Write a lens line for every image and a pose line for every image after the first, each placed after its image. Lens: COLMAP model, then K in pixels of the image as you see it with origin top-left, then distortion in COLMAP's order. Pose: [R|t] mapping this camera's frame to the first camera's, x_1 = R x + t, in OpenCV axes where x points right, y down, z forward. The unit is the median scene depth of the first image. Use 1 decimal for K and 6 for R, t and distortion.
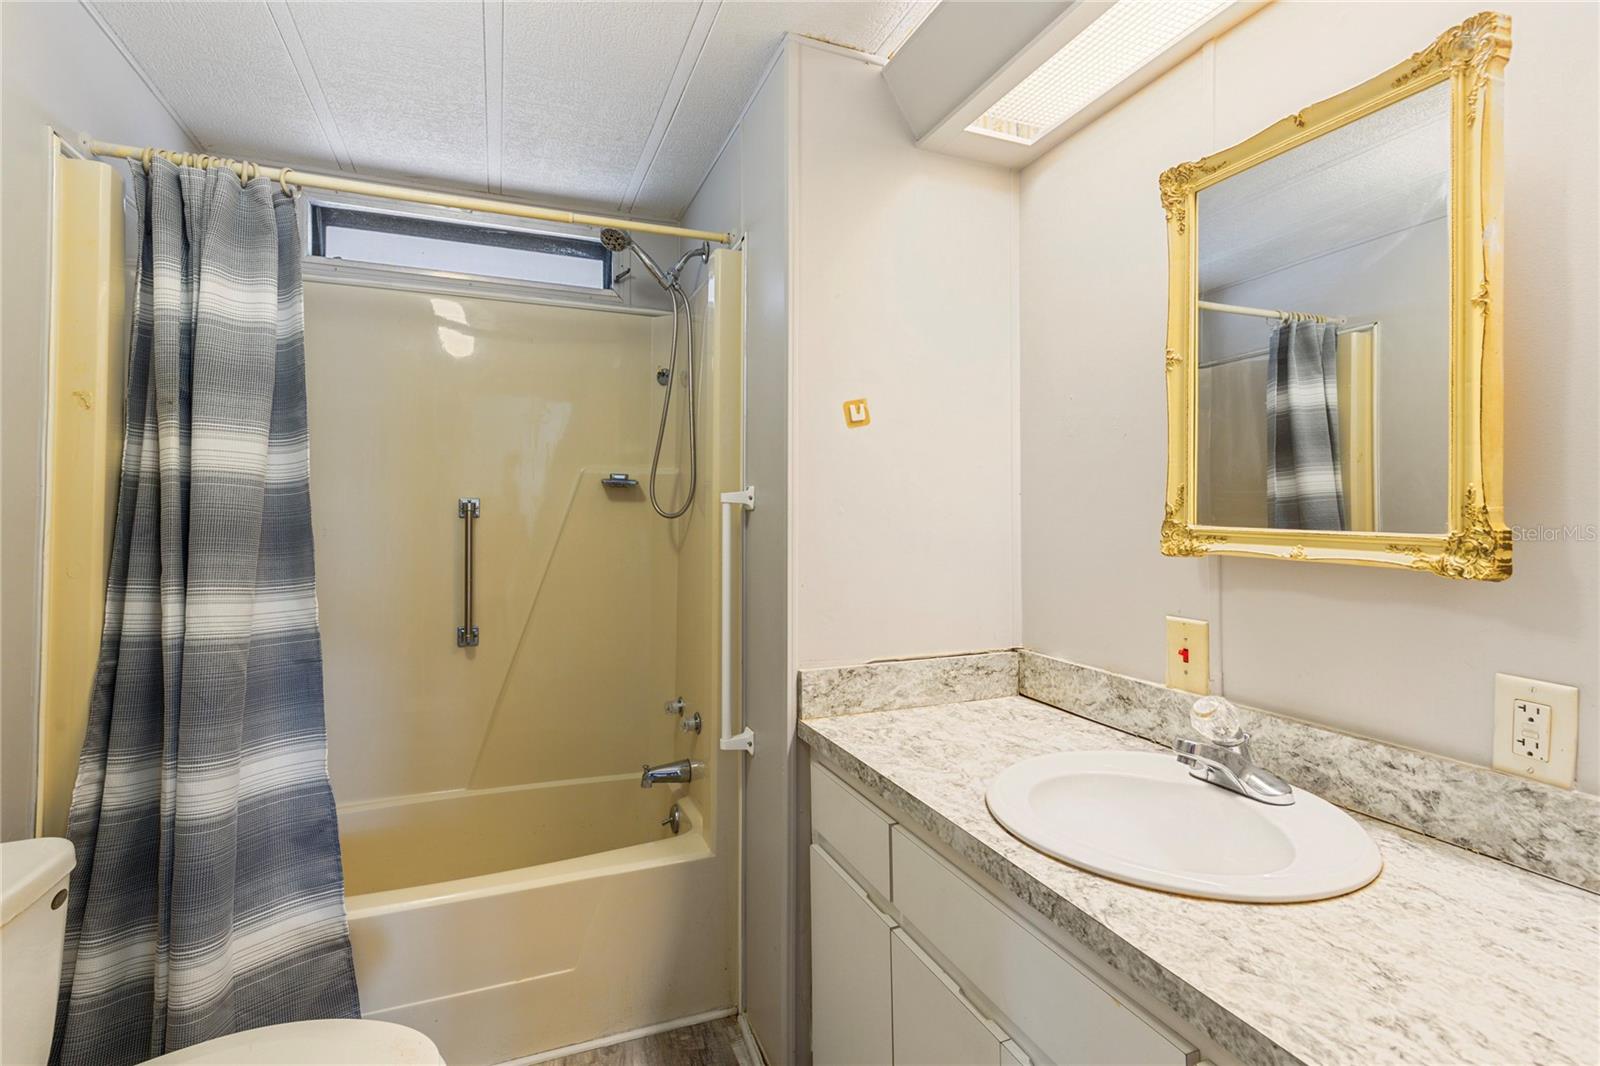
lens RADIAL K [[732.1, 0, 783.6], [0, 732.1, 501.8], [0, 0, 1]] dist [0.018176, -0.003038]
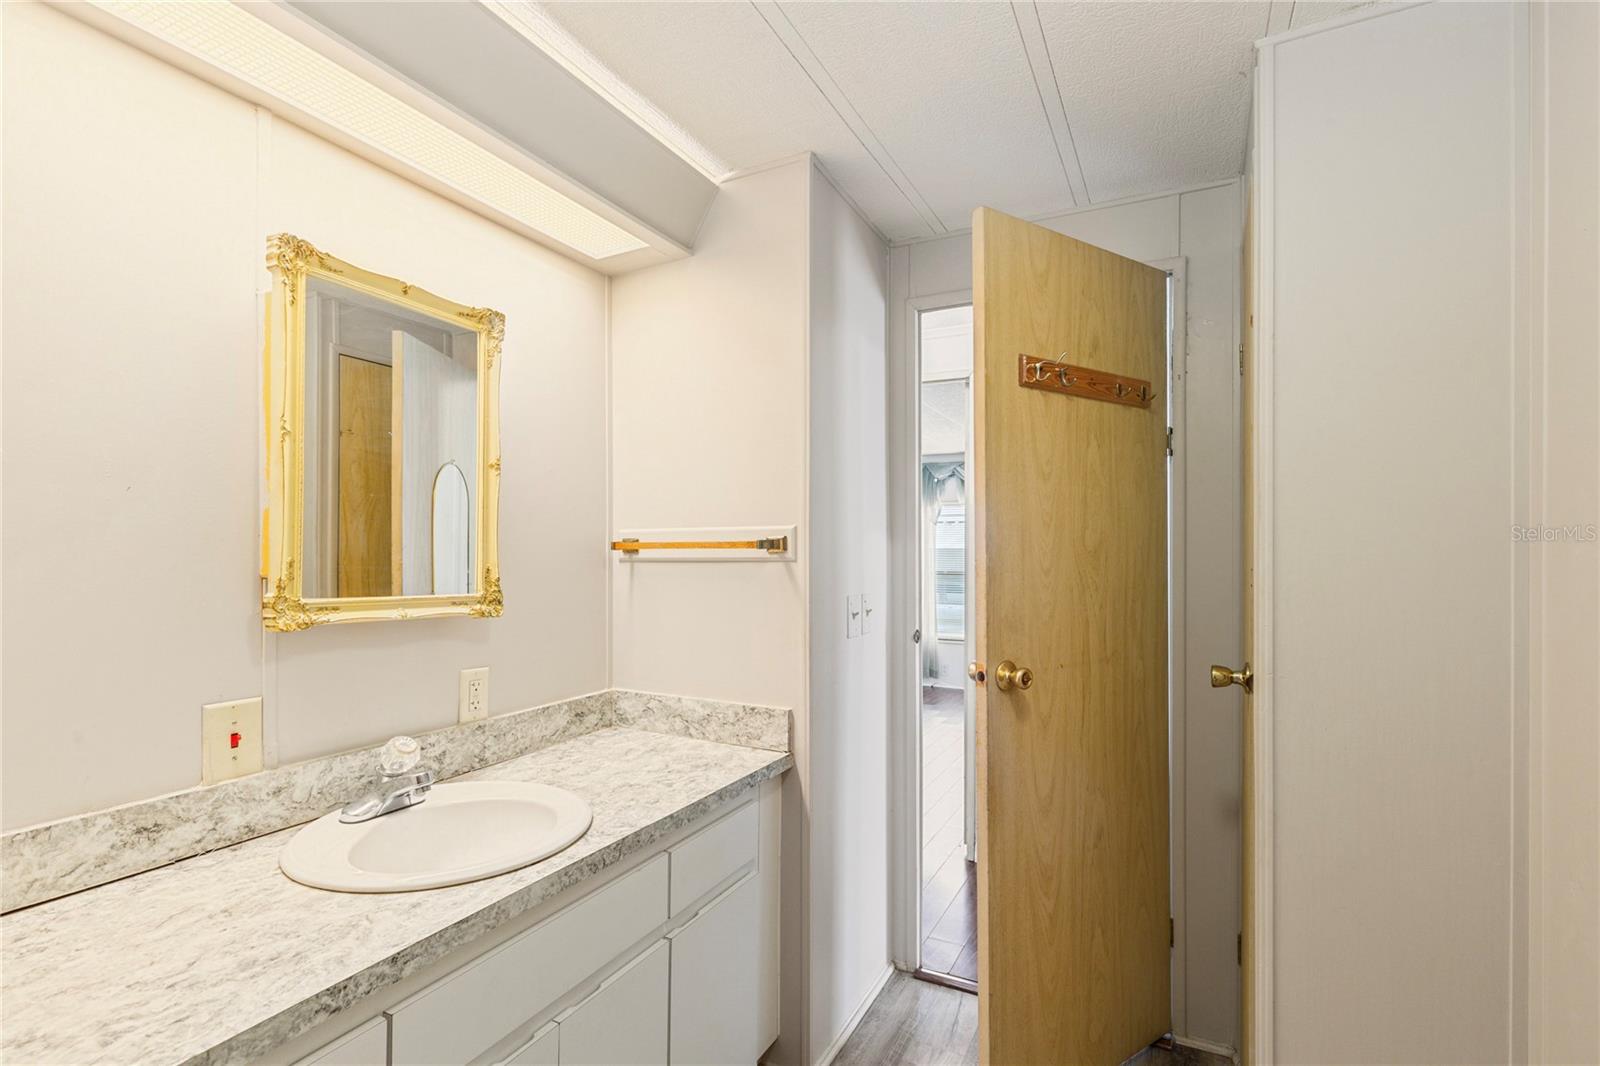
lens RADIAL K [[732.1, 0, 807.9], [0, 732.1, 563.6], [0, 0, 1]] dist [0.018176, -0.003038]
pose [[-0.663300, -0.008035, 0.748311, -0.741433], [-0.014864, 0.999887, -0.002439, -0.027392], [-0.748206, -0.012741, -0.663344, 1.264356]]
